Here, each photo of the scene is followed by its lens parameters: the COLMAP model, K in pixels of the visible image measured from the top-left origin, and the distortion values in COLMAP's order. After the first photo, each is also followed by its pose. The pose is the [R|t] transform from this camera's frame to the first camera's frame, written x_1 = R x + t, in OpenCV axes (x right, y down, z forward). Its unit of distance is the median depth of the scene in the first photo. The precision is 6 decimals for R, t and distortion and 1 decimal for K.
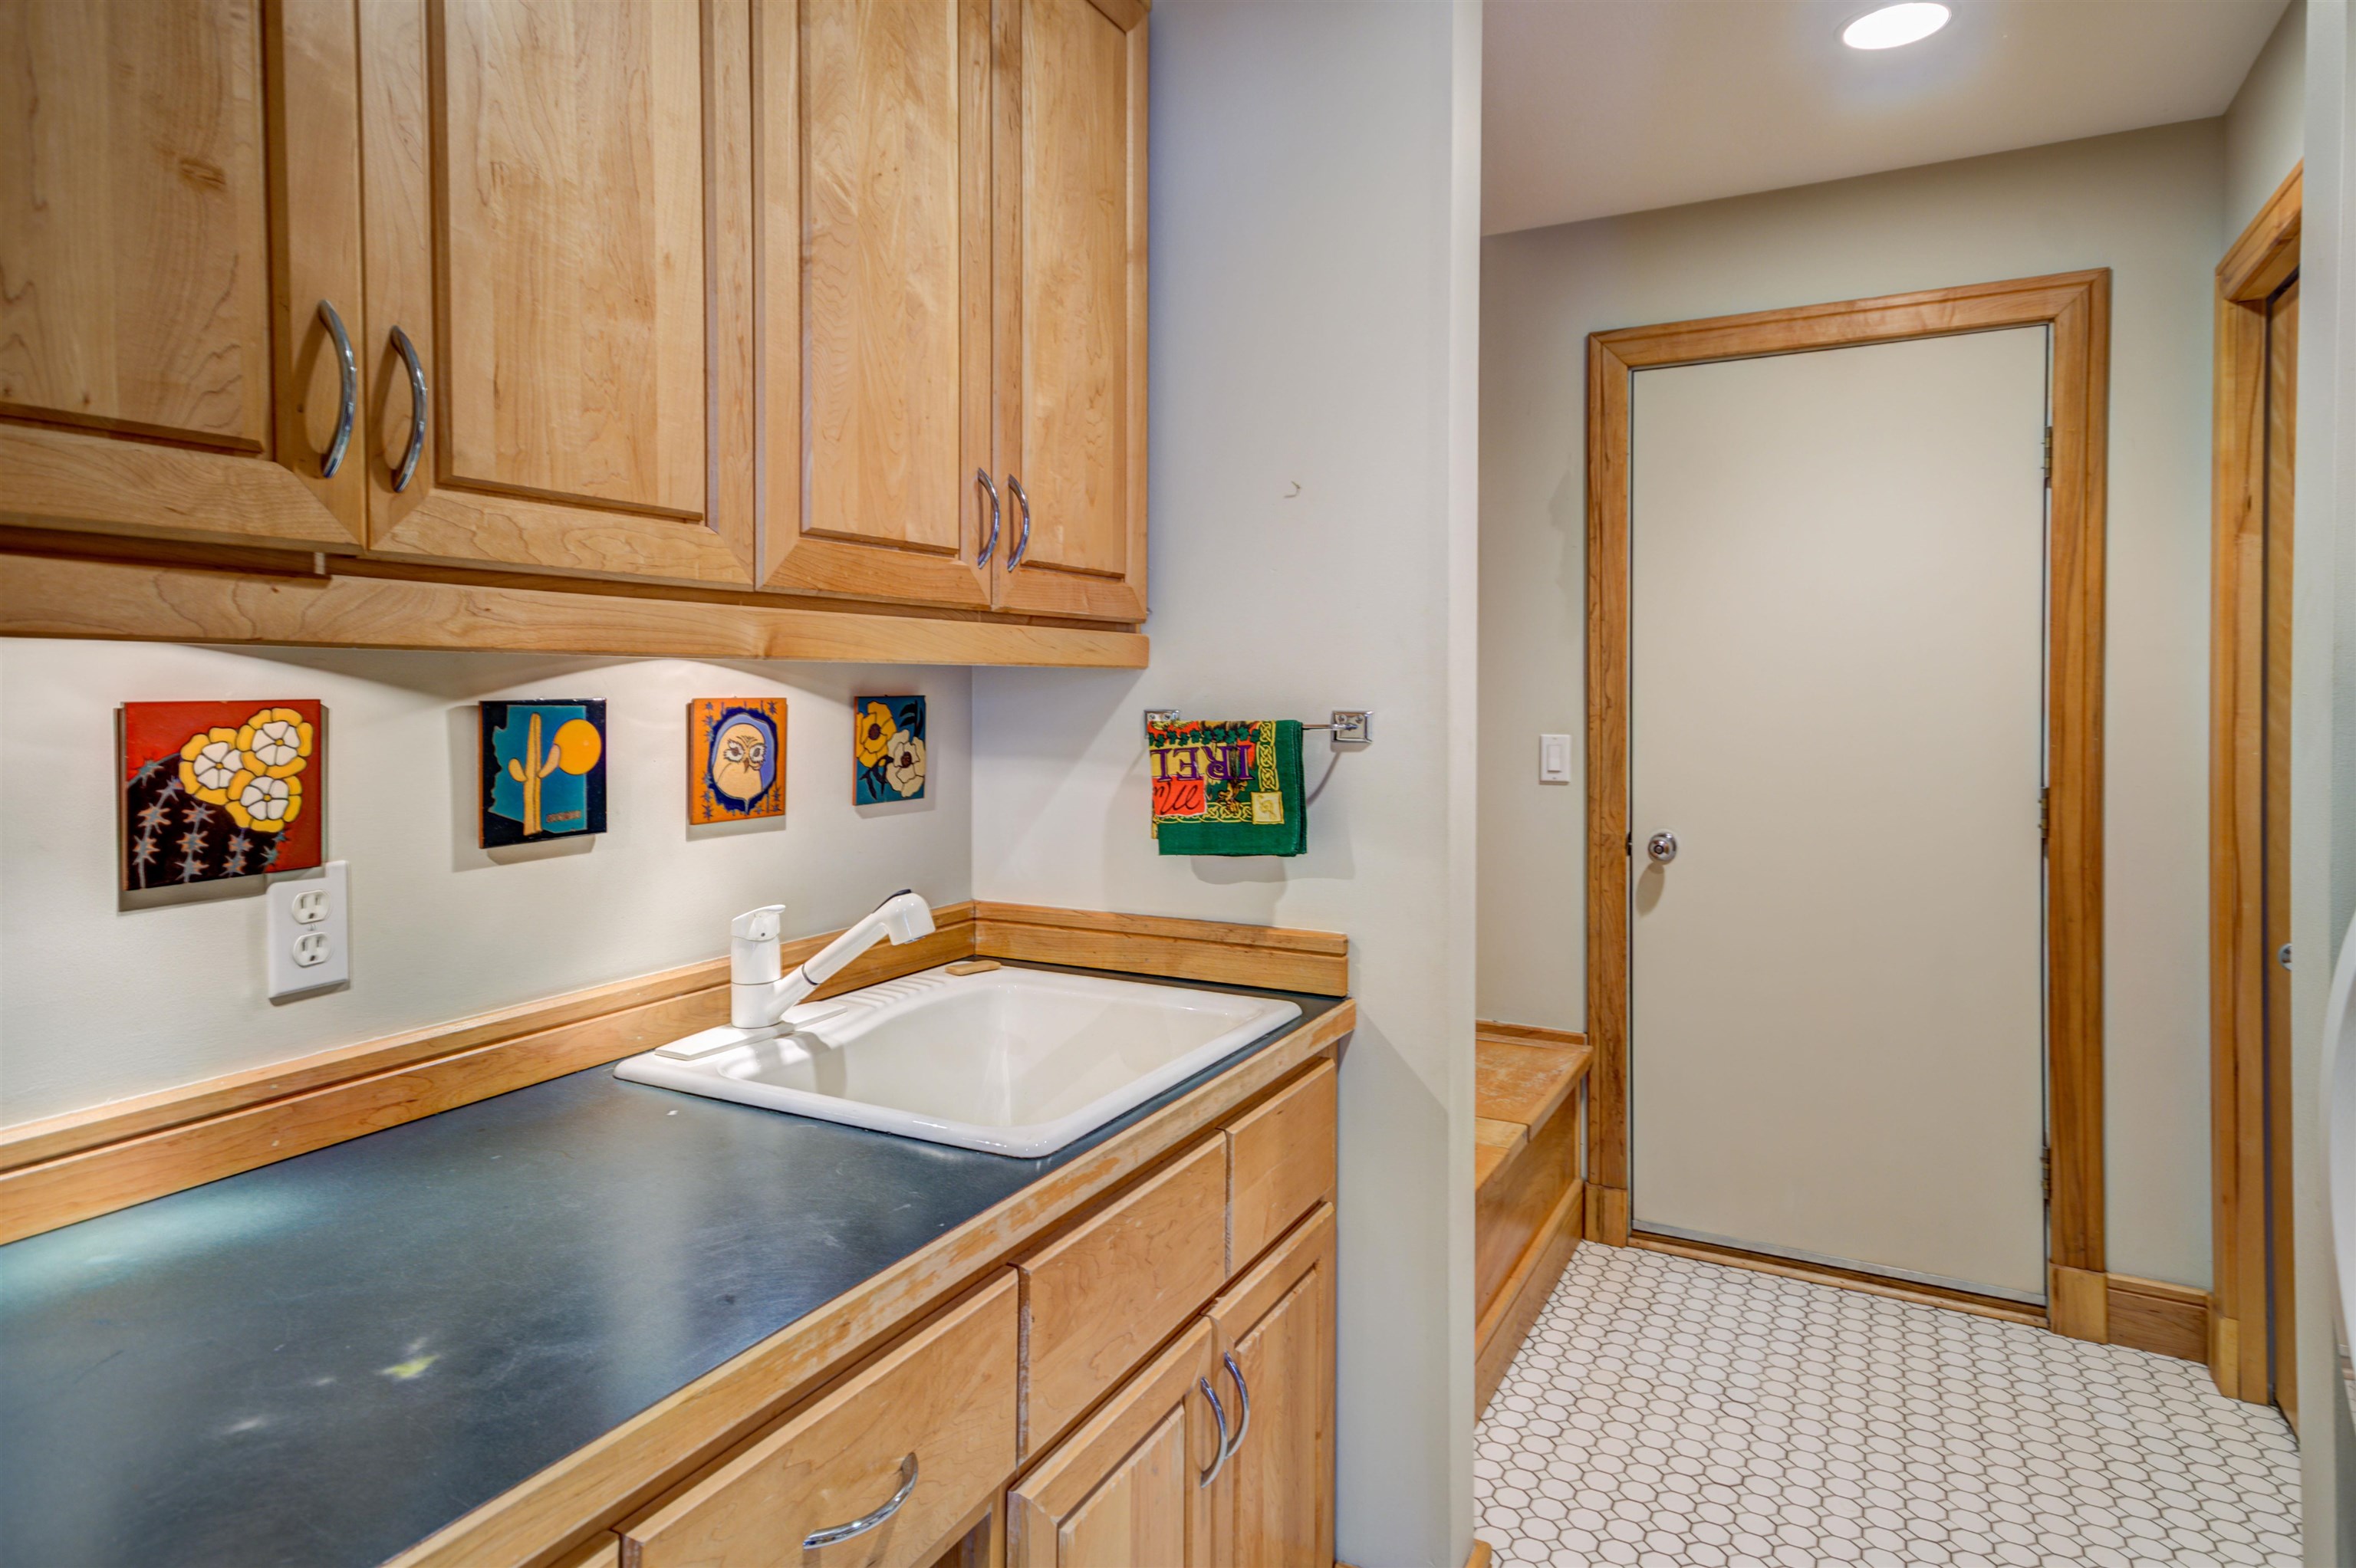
lens RADIAL K [[1356.1, 0, 1175.9], [0, 1356.1, 692.5], [0, 0, 1]] dist [0.015625, 0.020855]
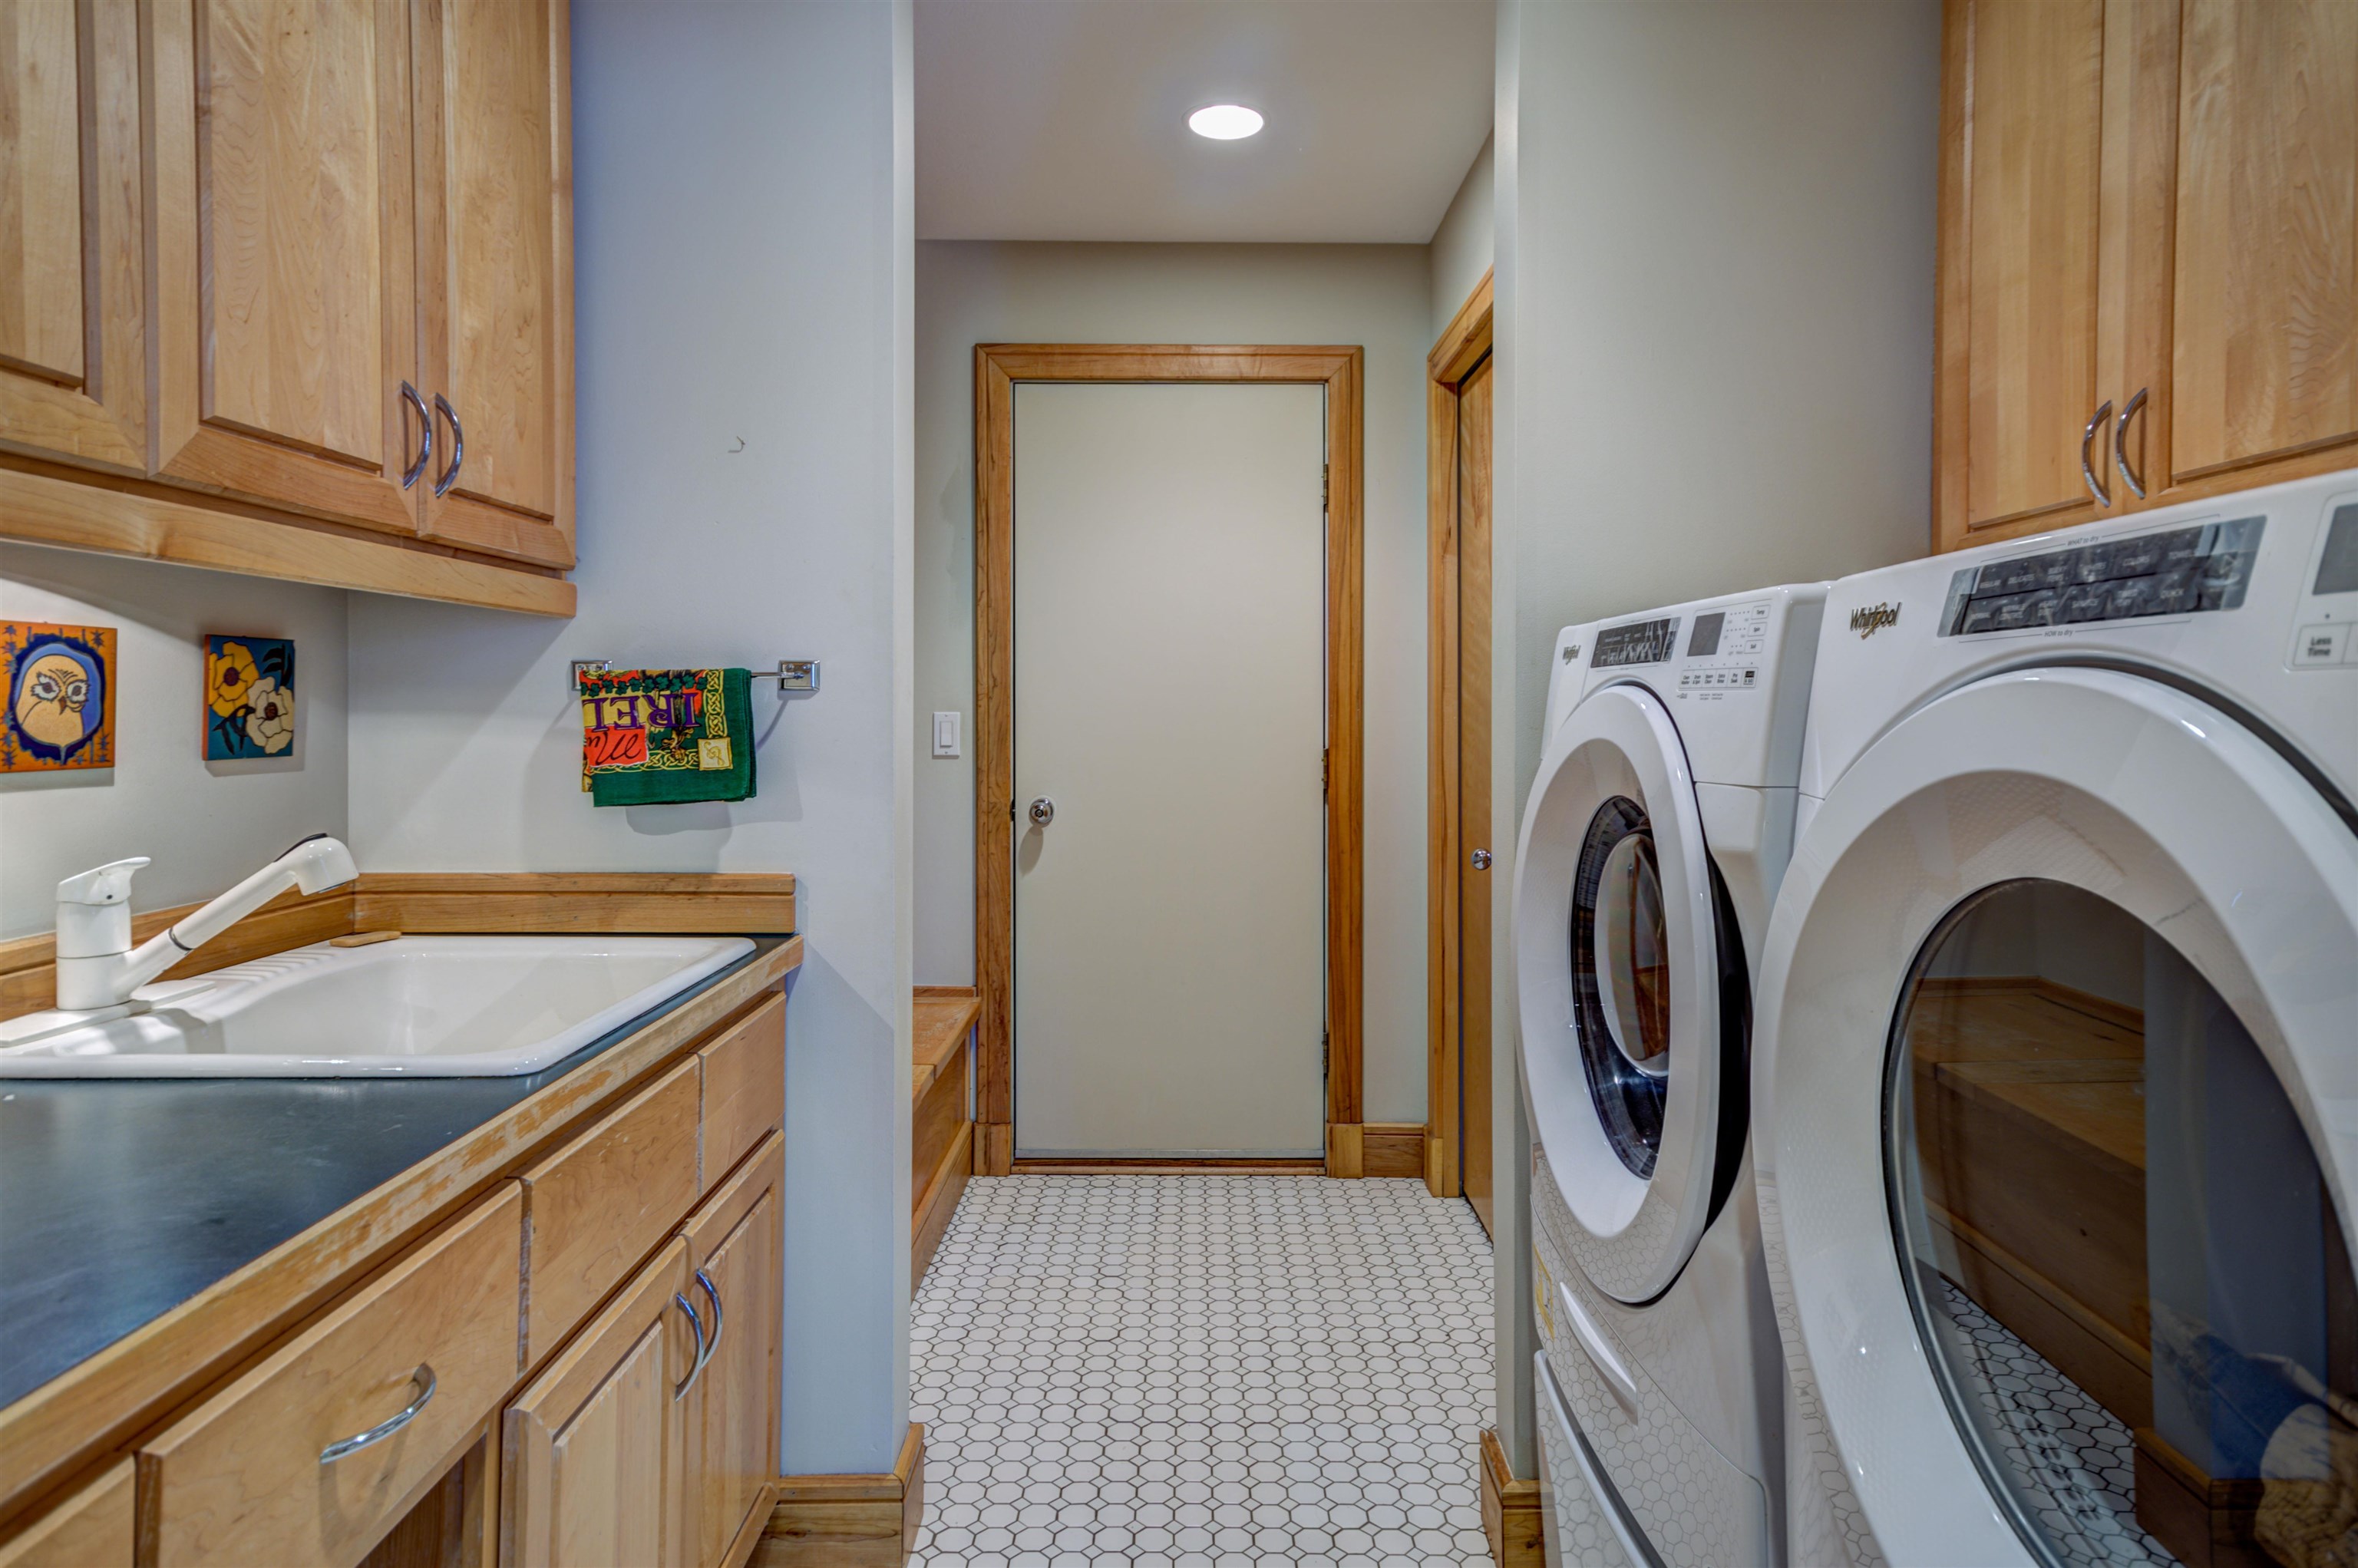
lens RADIAL K [[1359.7, 0, 1181.8], [0, 1359.7, 707.6], [0, 0, 1]] dist [0.037814, 0.003754]
pose [[0.883769, 0.001712, 0.467920, -0.103457], [0.001181, 0.999982, -0.005890, 0.056978], [-0.467921, 0.005758, 0.883751, -0.069801]]
